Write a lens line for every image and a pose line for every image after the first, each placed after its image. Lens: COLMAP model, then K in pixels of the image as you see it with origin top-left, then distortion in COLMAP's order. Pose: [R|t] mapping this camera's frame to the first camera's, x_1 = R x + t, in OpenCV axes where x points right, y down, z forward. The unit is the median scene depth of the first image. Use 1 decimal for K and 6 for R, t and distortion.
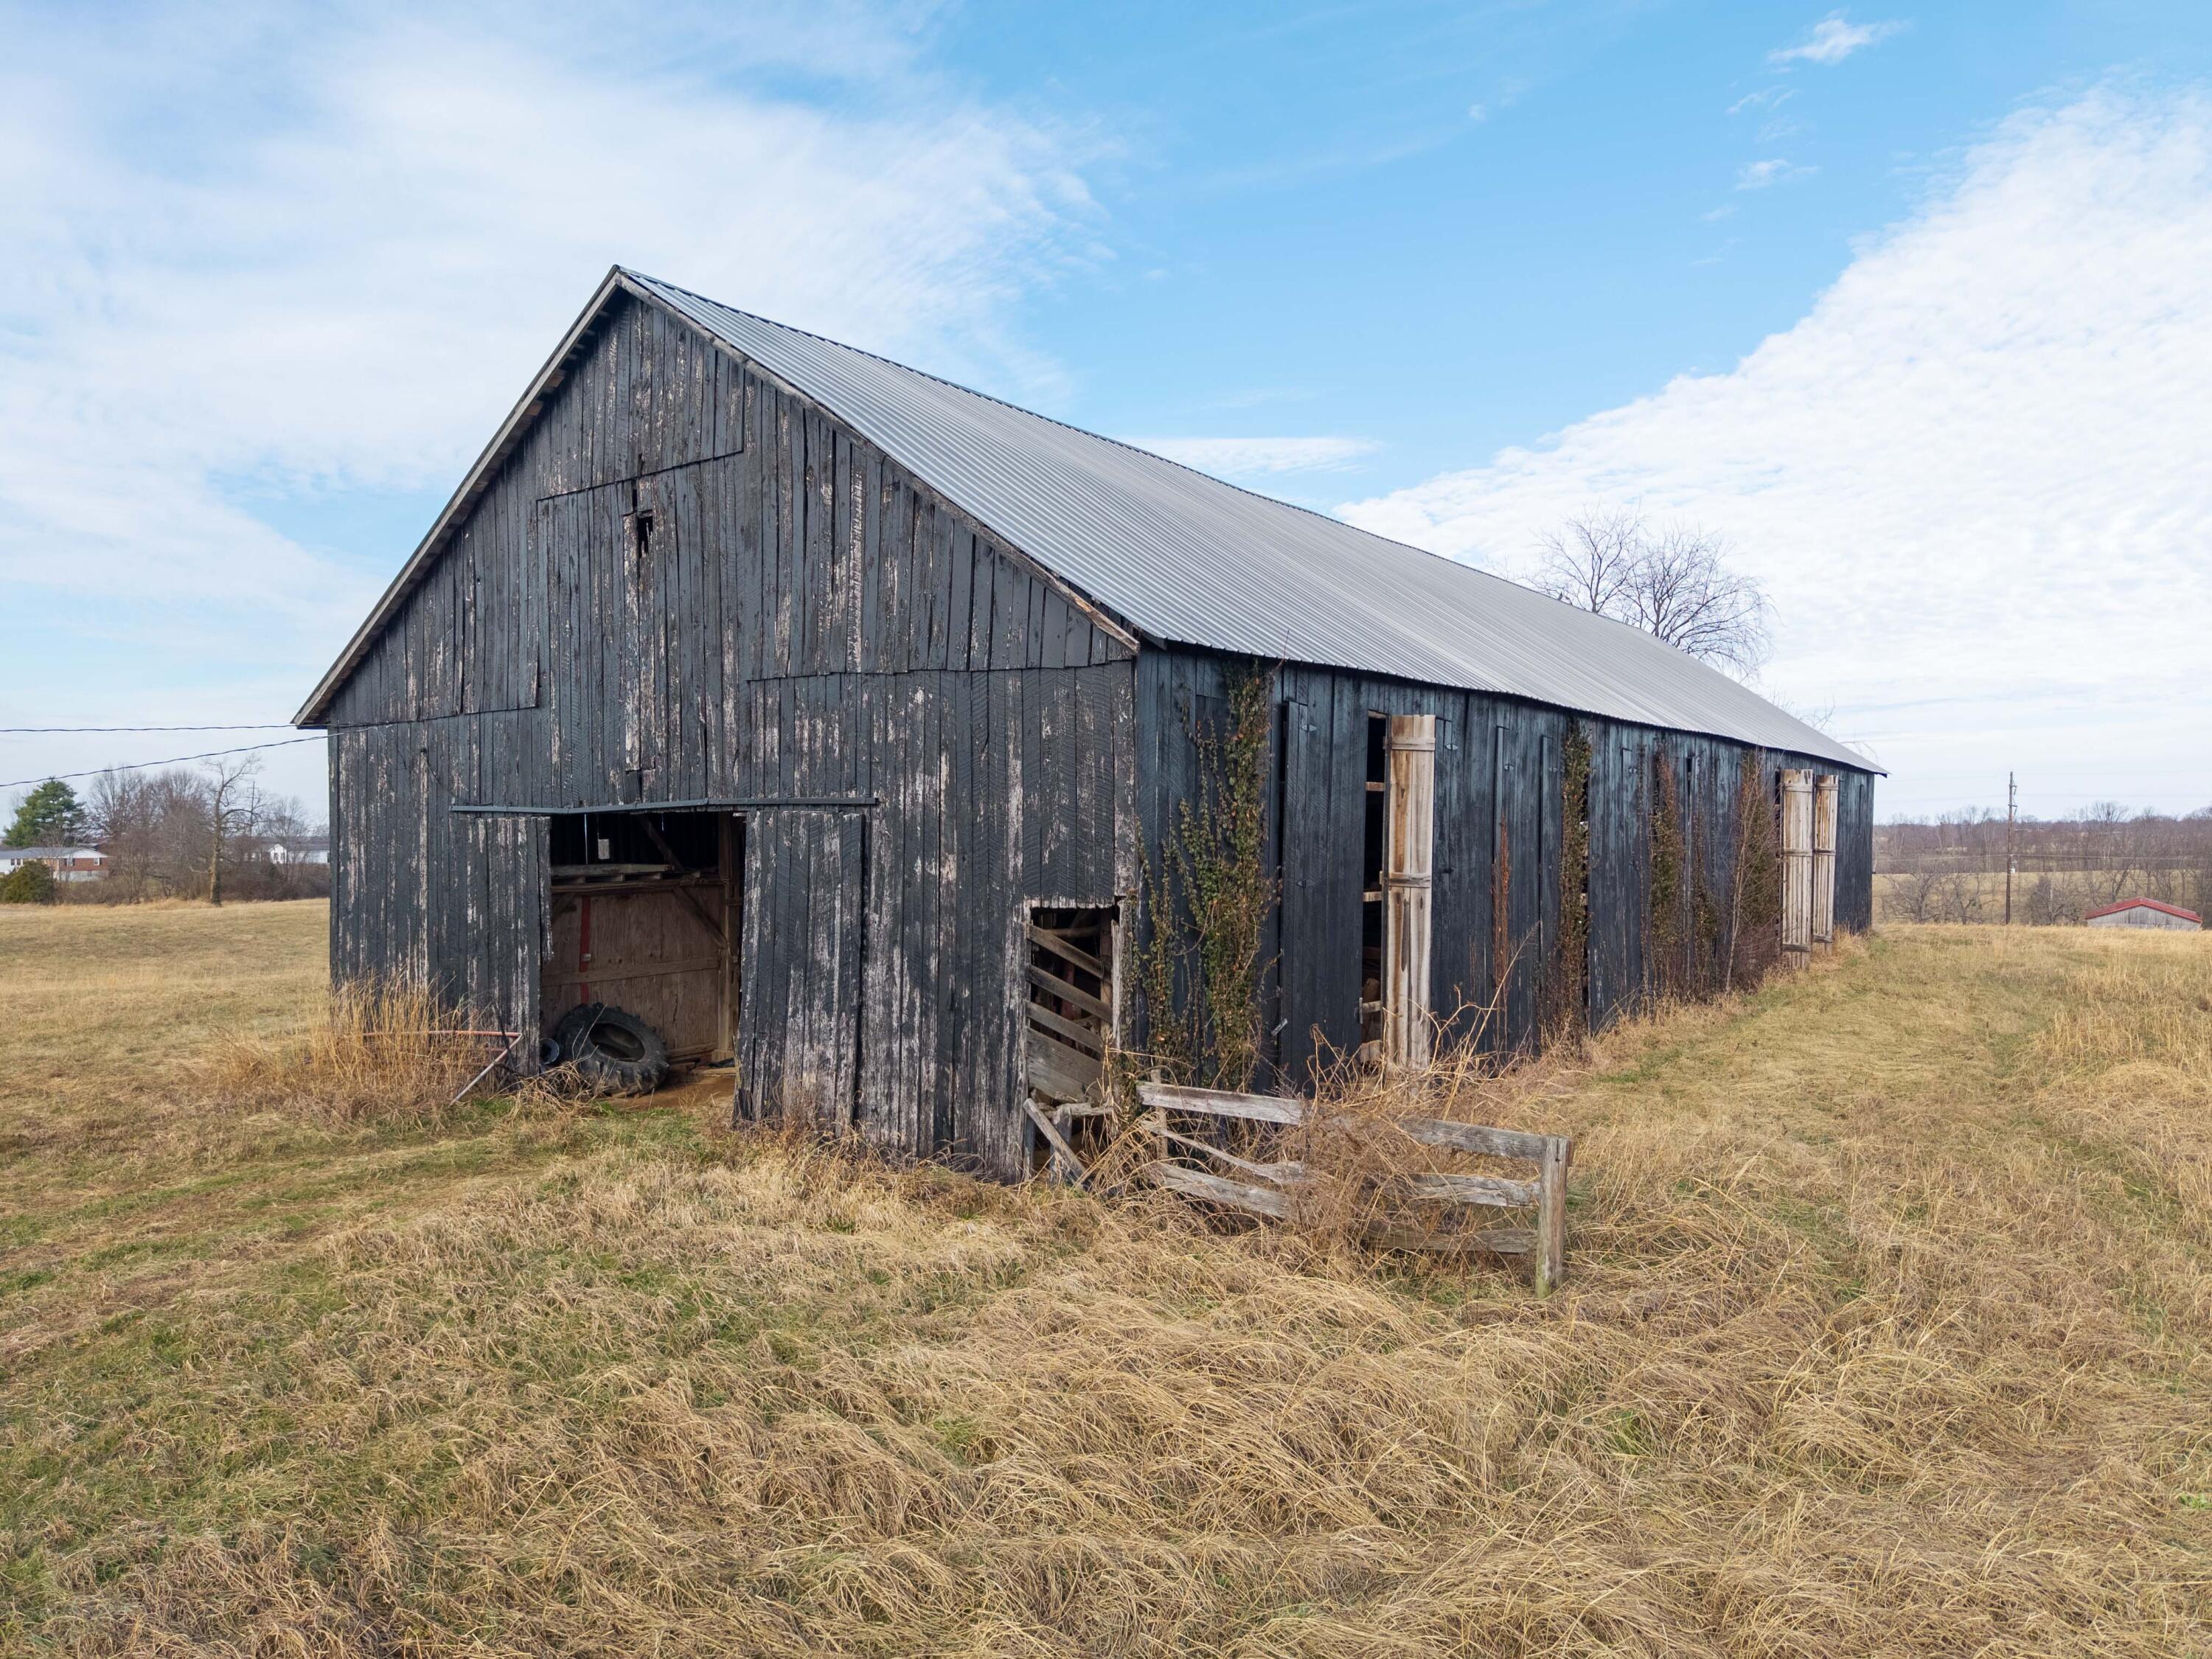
lens RADIAL K [[1565.7, 0, 1105.3], [0, 1565.7, 830.4], [0, 0, 1]] dist [0.013856, 0.010600]
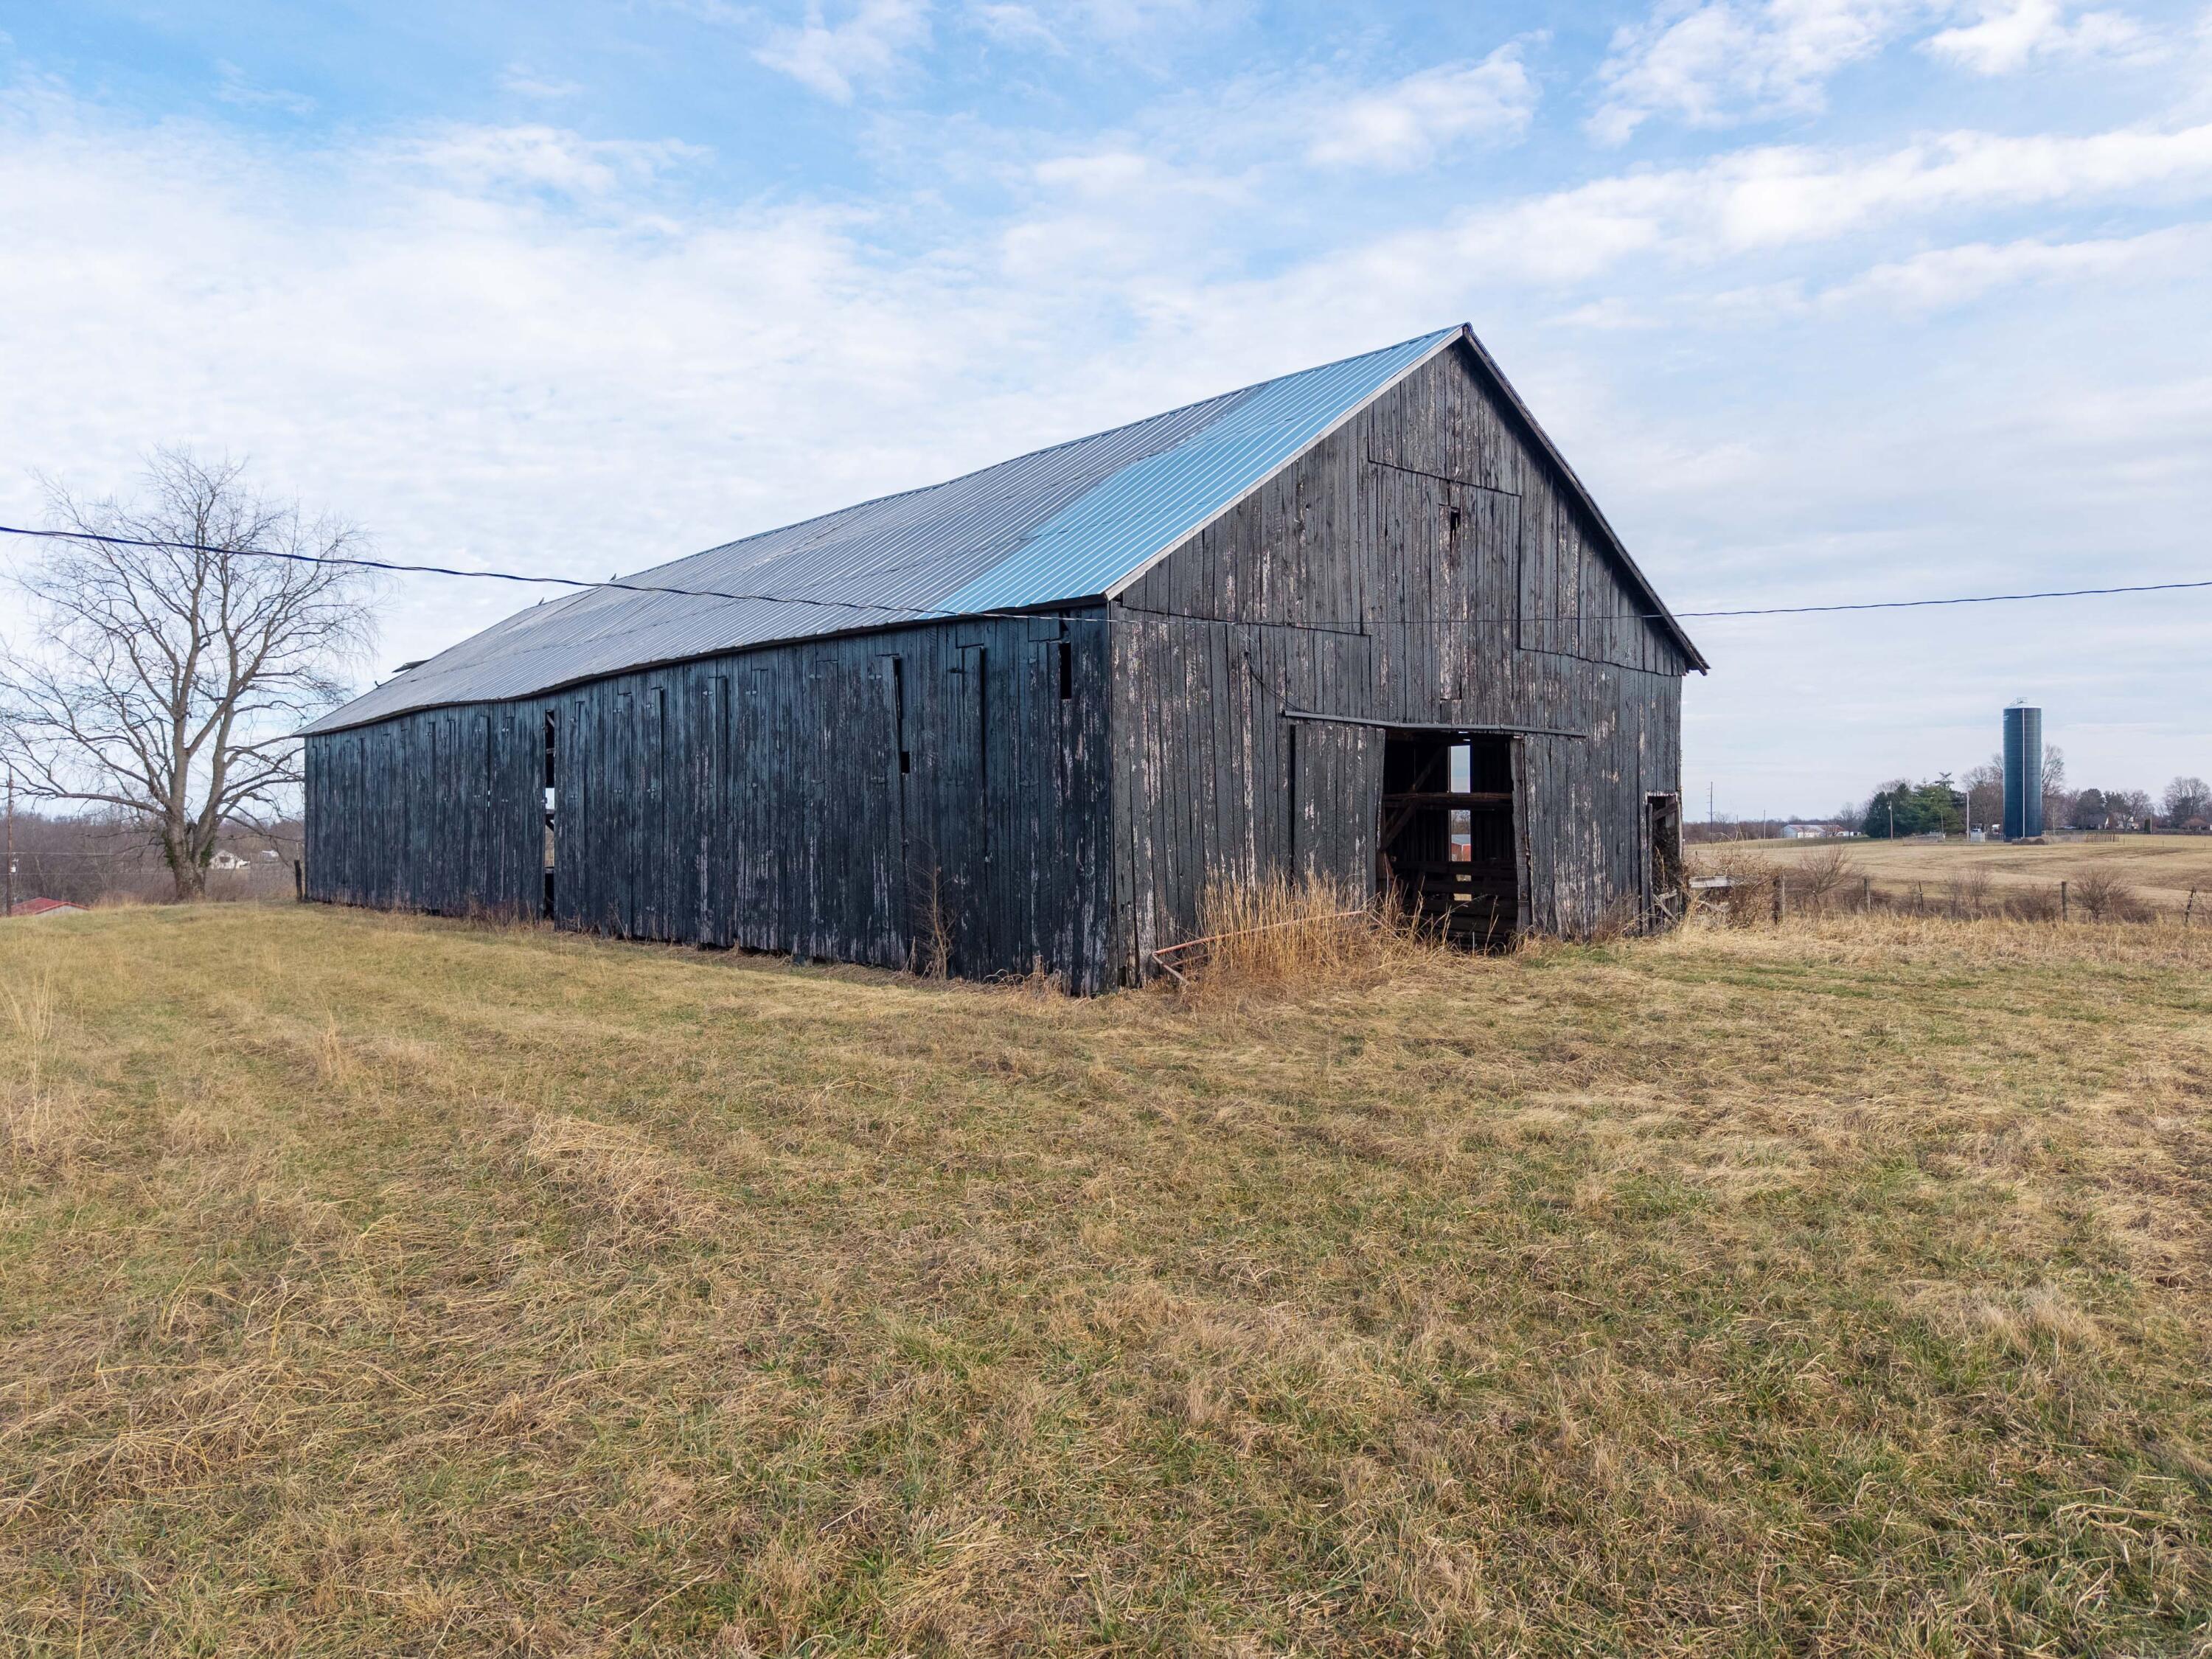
lens RADIAL K [[1565.7, 0, 1091.6], [0, 1565.7, 828.9], [0, 0, 1]] dist [0.013856, 0.010600]
pose [[0.217277, 0.001734, 0.976108, -1.680313], [0.002076, 0.999995, -0.002239, 0.075510], [-0.976108, 0.002513, 0.217273, 1.012966]]
